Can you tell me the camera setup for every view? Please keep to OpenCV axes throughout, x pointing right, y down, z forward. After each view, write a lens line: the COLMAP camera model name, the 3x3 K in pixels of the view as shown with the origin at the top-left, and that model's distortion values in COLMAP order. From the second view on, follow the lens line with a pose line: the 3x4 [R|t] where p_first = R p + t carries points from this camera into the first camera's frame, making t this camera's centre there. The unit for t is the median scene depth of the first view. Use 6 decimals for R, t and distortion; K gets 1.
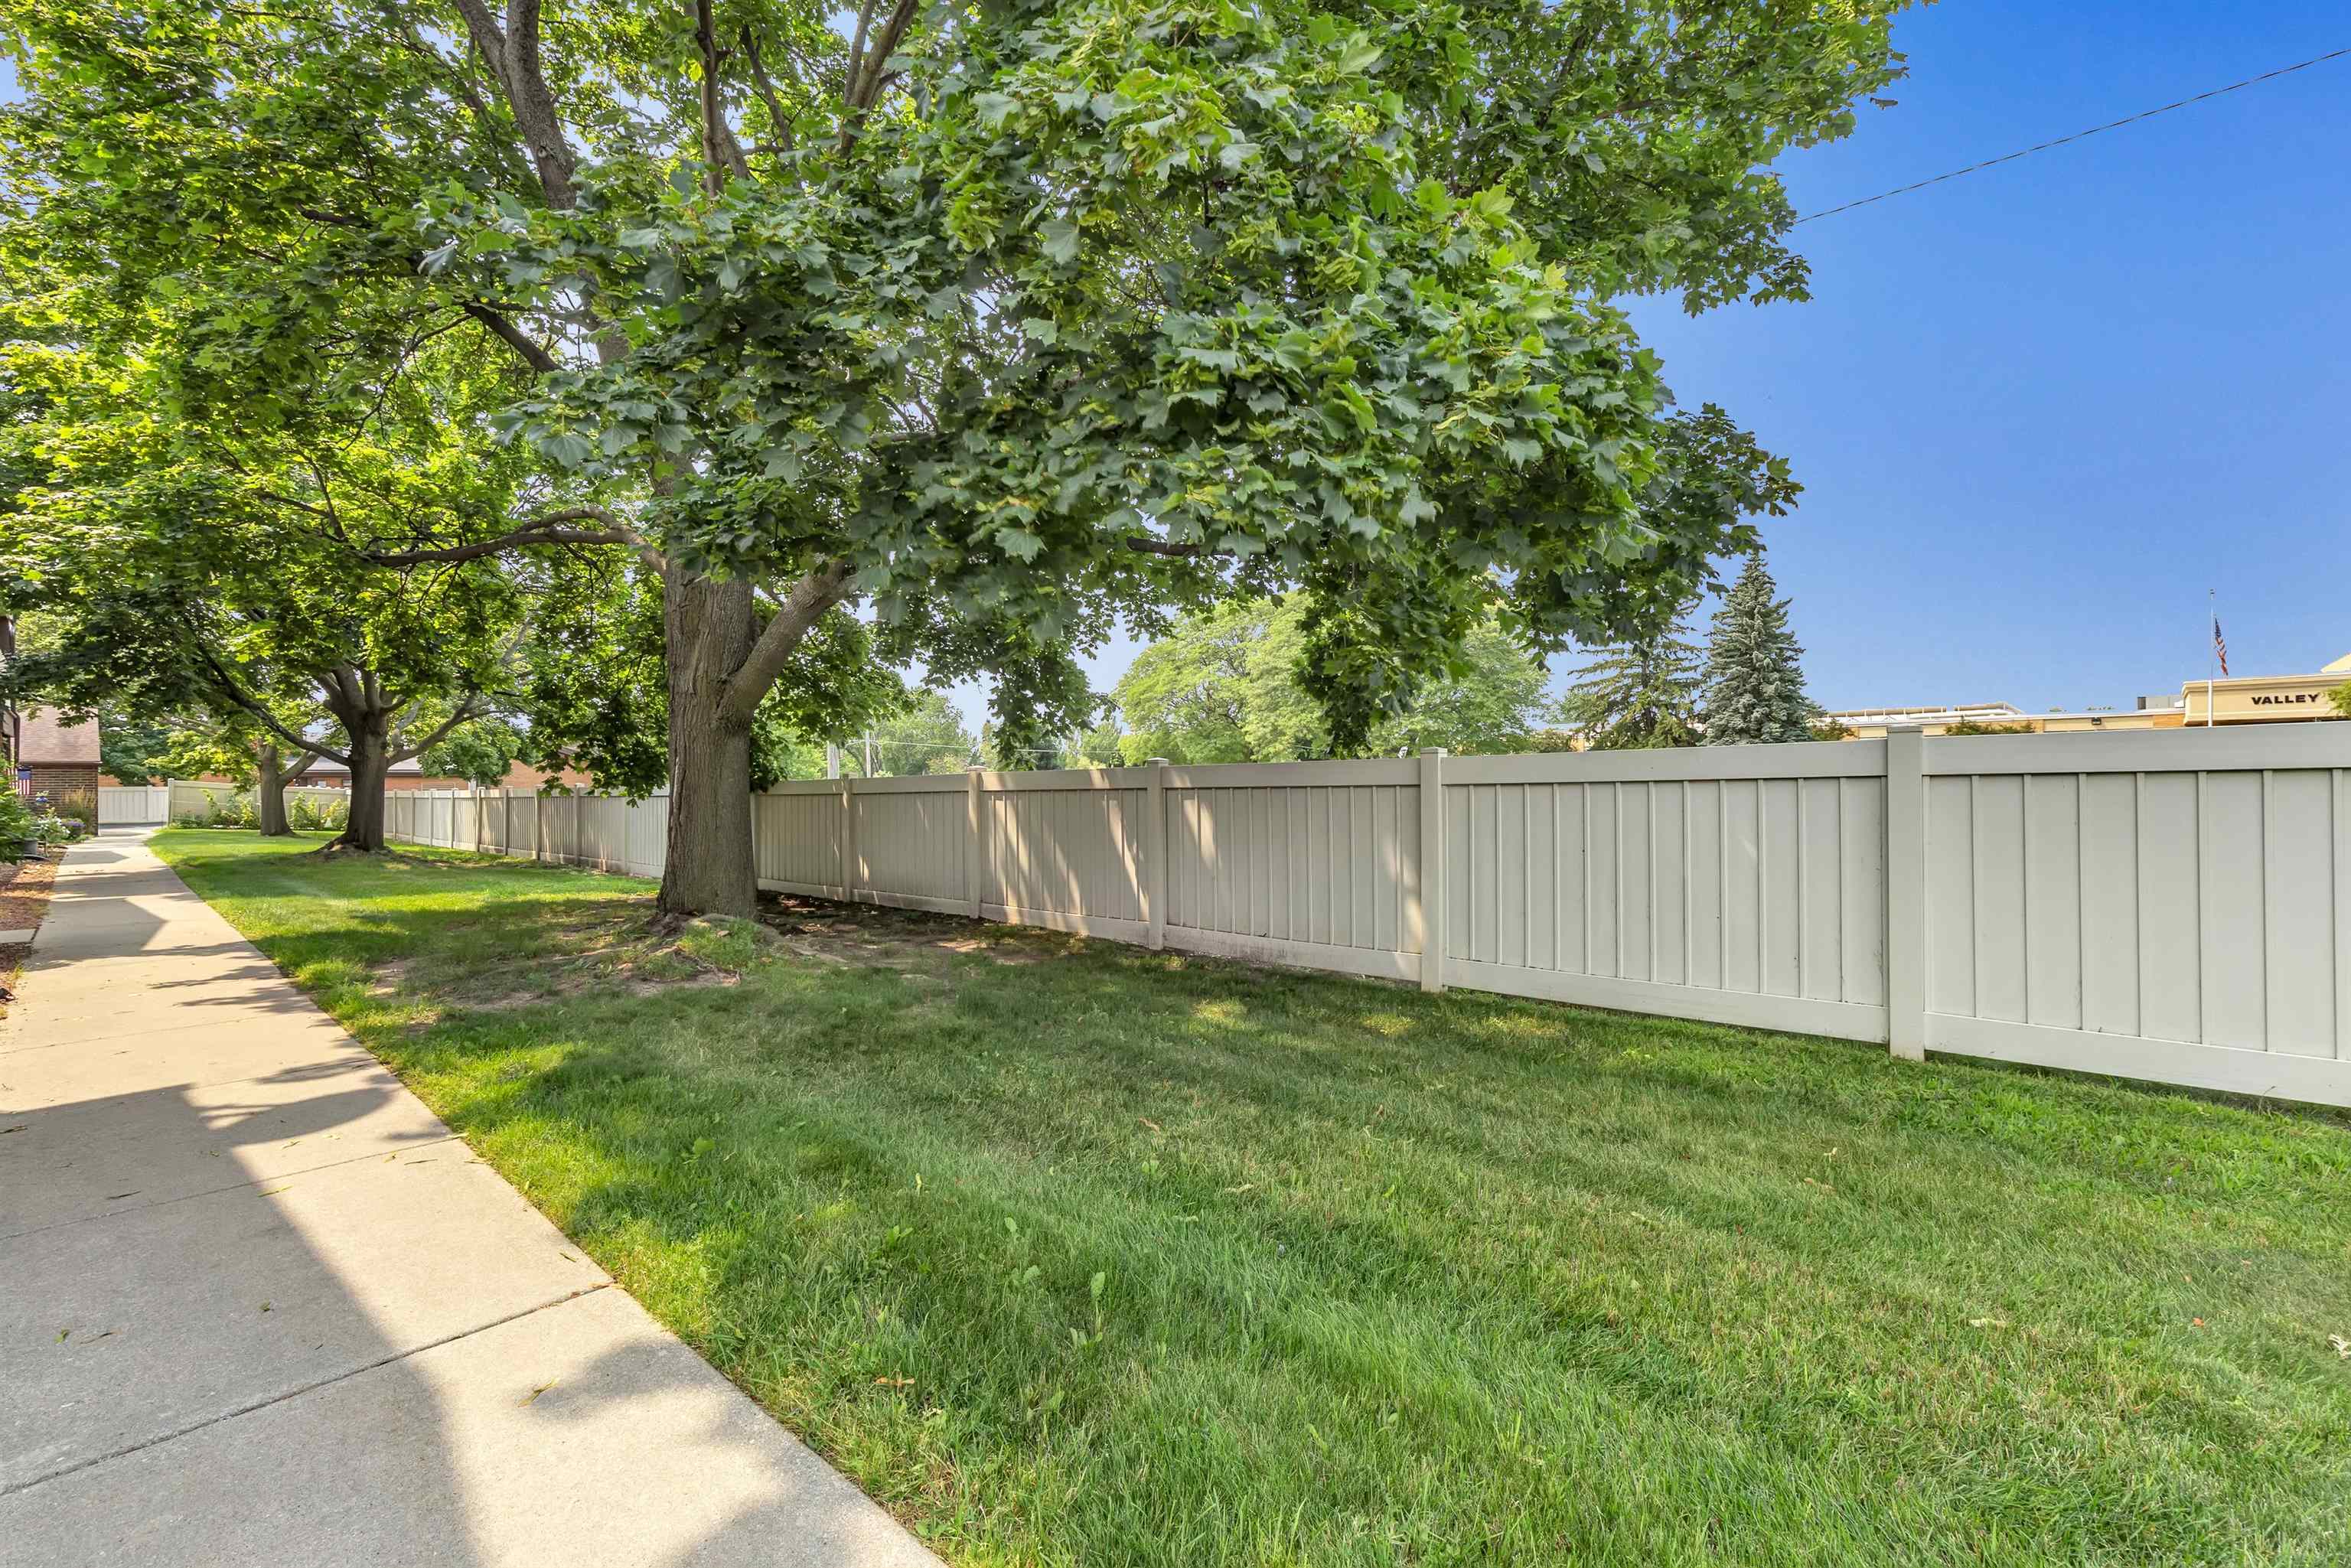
lens RADIAL K [[936.1, 0, 1159.0], [0, 936.1, 781.4], [0, 0, 1]] dist [0.002843, 0.000134]
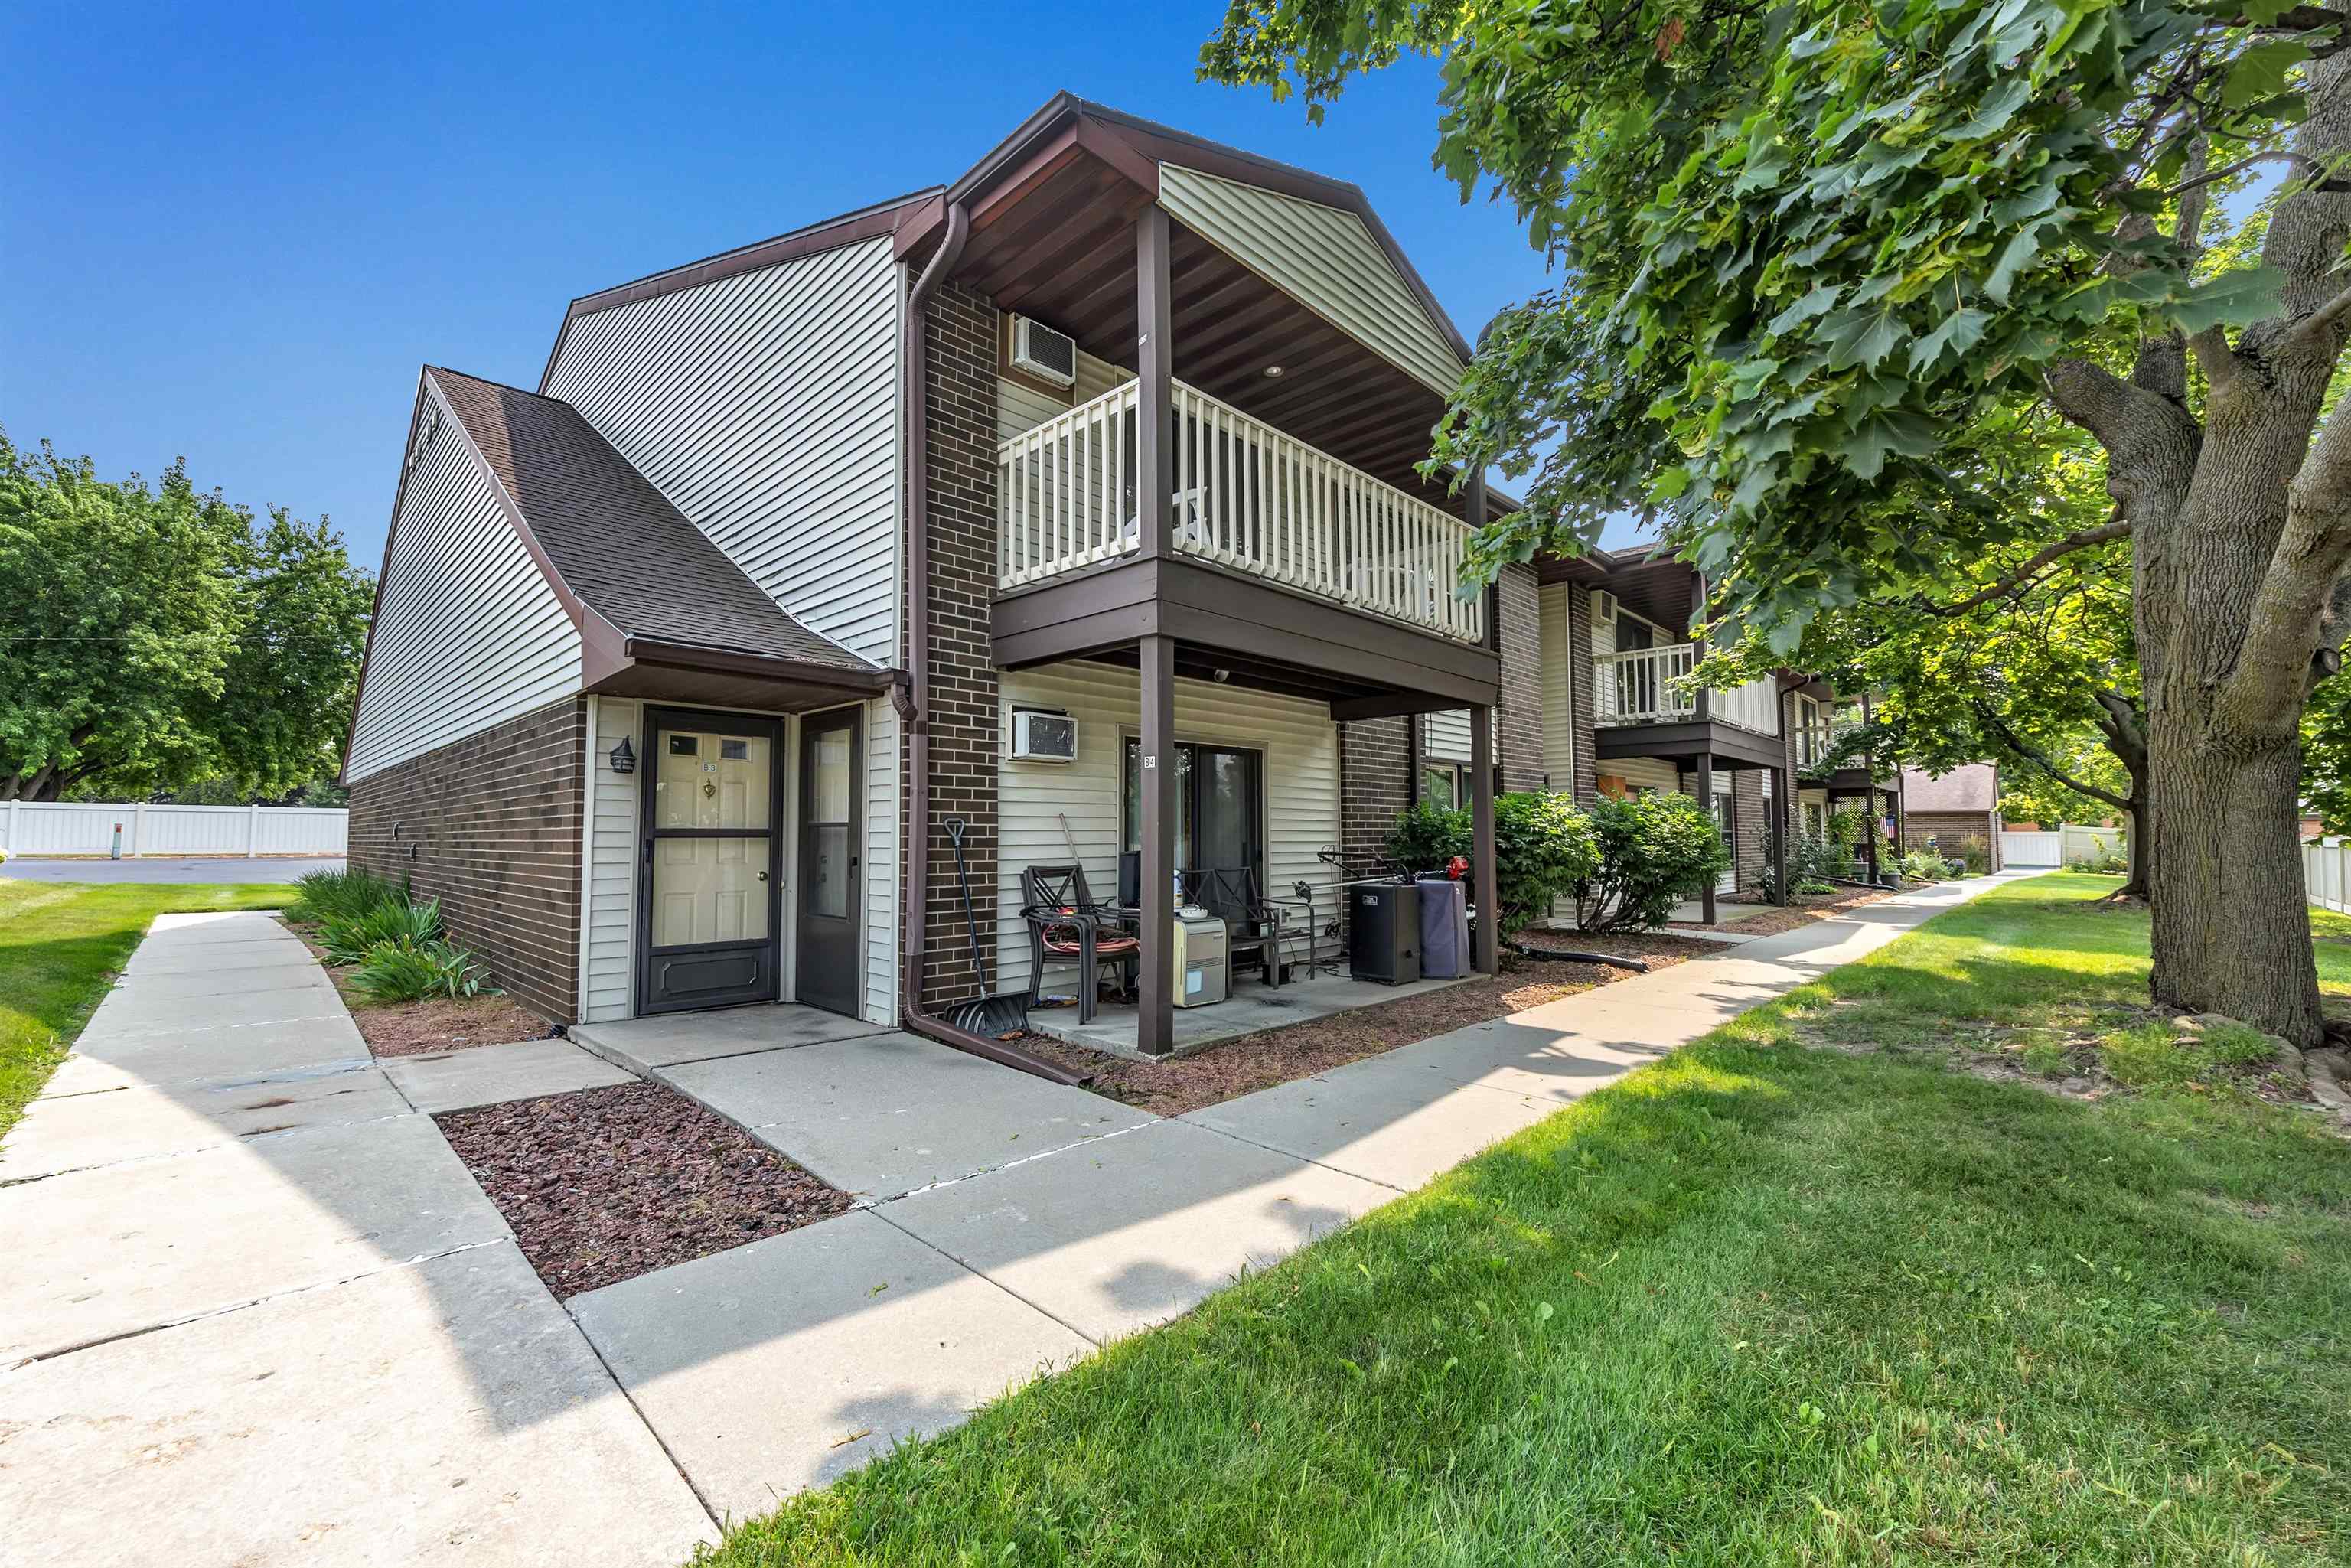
lens RADIAL K [[936.1, 0, 1158.2], [0, 936.1, 783.7], [0, 0, 1]] dist [0.002843, 0.000134]
pose [[-0.053523, -0.050439, -0.997292, 0.660925], [0.005005, 0.998697, -0.050779, -0.001640], [0.998554, -0.007709, -0.053201, 0.548949]]
